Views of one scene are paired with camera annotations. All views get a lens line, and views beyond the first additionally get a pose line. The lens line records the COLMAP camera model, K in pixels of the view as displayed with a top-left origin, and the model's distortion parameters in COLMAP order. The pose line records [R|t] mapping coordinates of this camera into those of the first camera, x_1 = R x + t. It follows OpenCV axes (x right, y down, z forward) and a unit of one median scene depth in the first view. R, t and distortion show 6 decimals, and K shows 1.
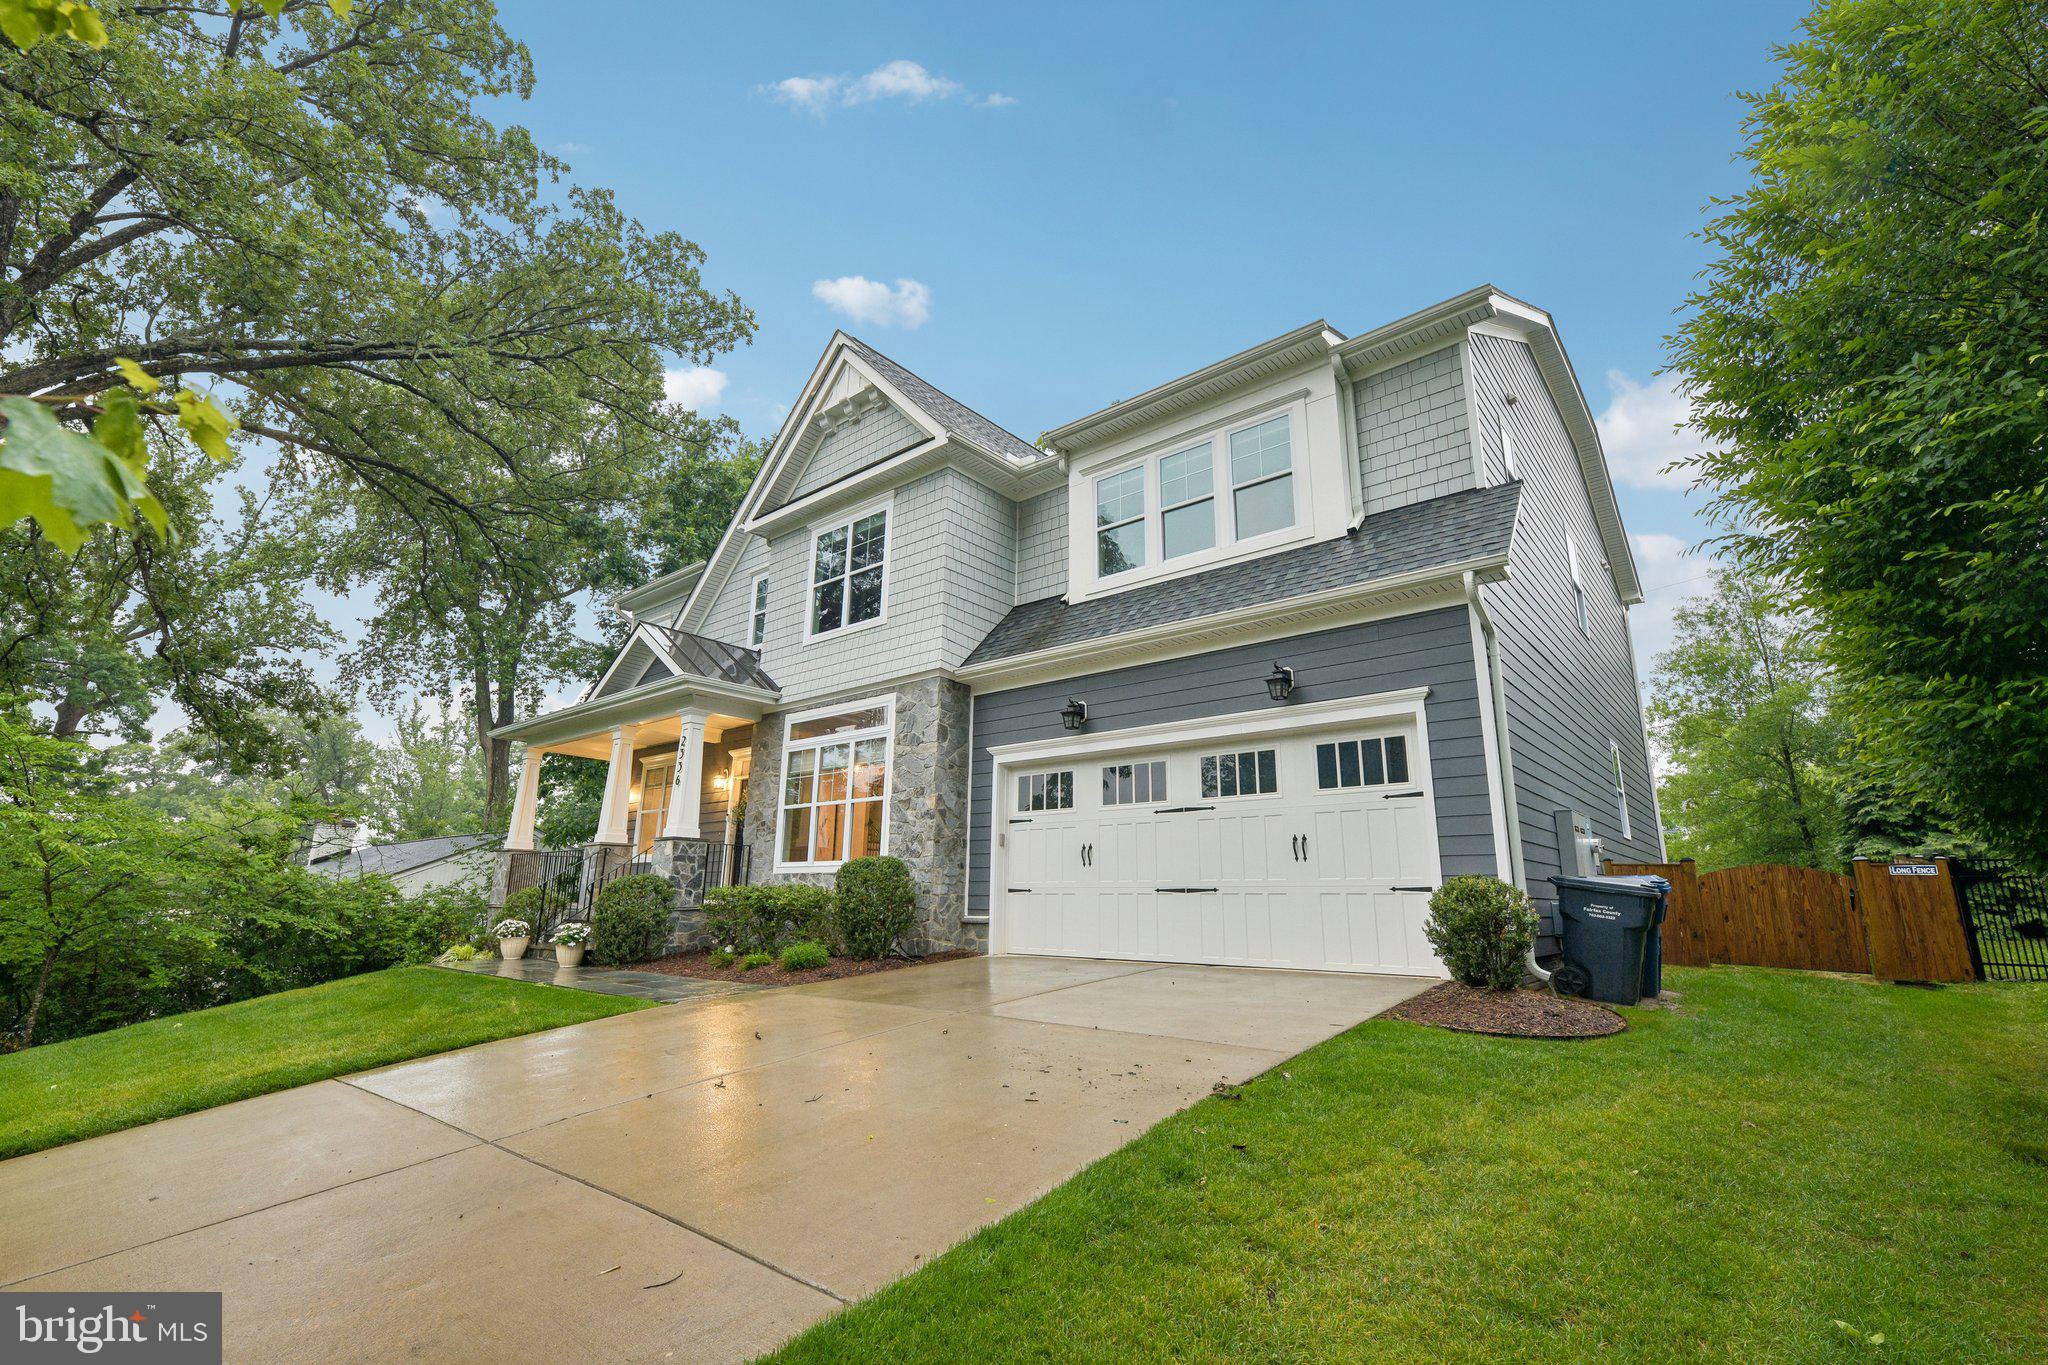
lens RADIAL K [[904.1, 0, 1024.0], [0, 904.1, 682.5], [0, 0, 1]] dist [0.000619, -0.000032]
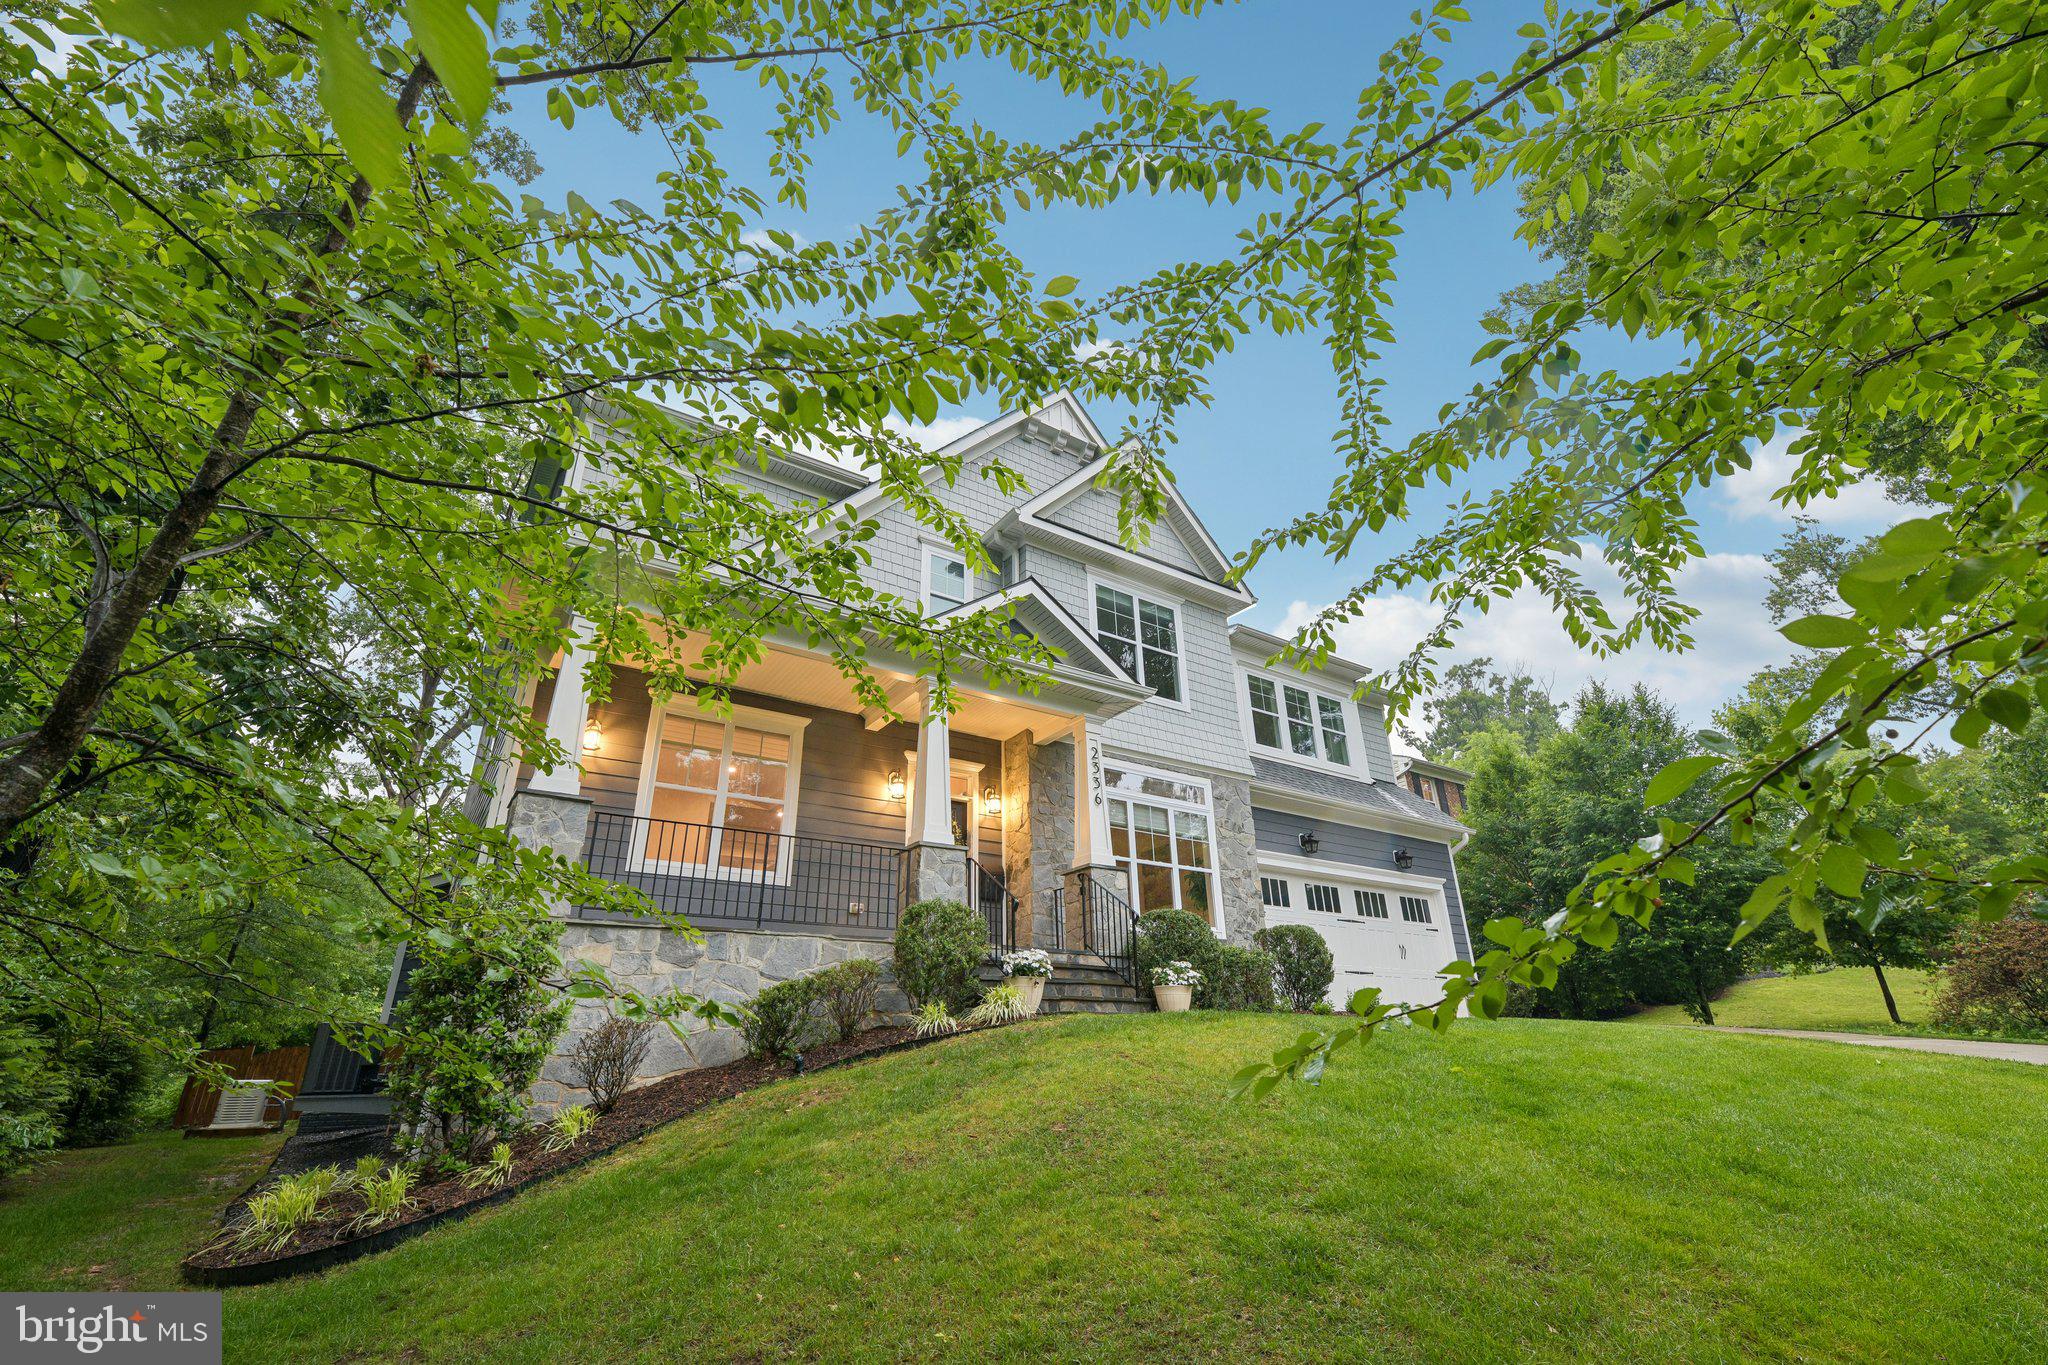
lens RADIAL K [[887.4, 0, 1024.0], [0, 887.4, 682.5], [0, 0, 1]] dist [0.002552, 0.000167]
pose [[0.276394, 0.361212, 0.890580, -1.280467], [-0.219414, 0.925922, -0.307451, 0.300796], [-0.935662, -0.110428, 0.335174, 0.886762]]
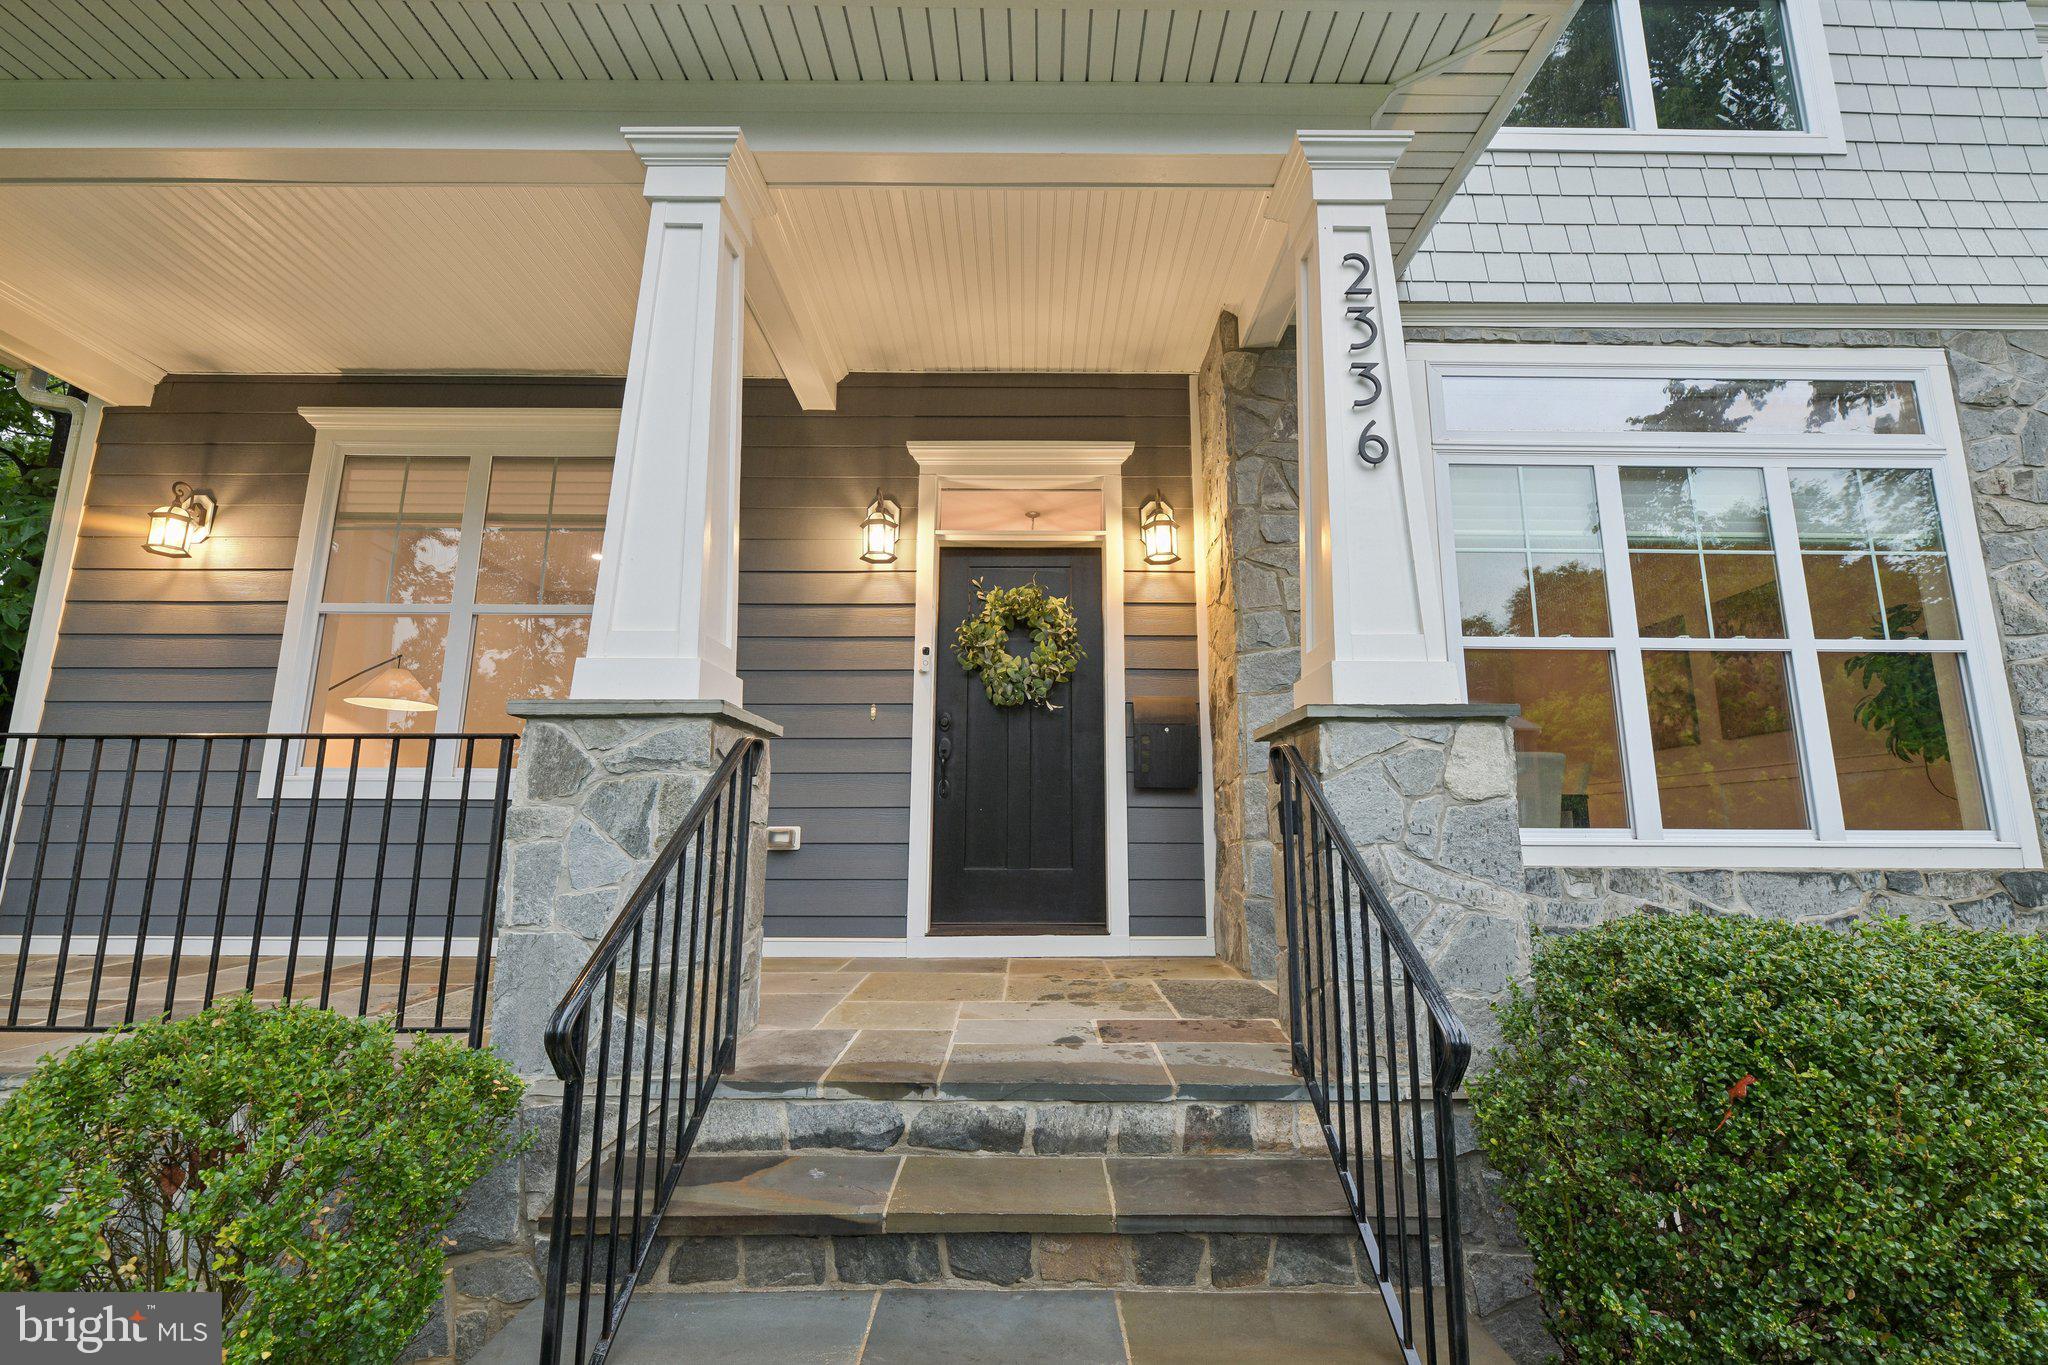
lens RADIAL K [[866.2, 0, 1038.5], [0, 866.2, 676.9], [0, 0, 1]] dist [-0.002130, -0.000410]
pose [[0.761938, 0.101549, 0.639639, -0.621261], [-0.153037, 0.987892, 0.025461, 0.184302], [-0.629309, -0.117288, 0.768254, 0.980072]]
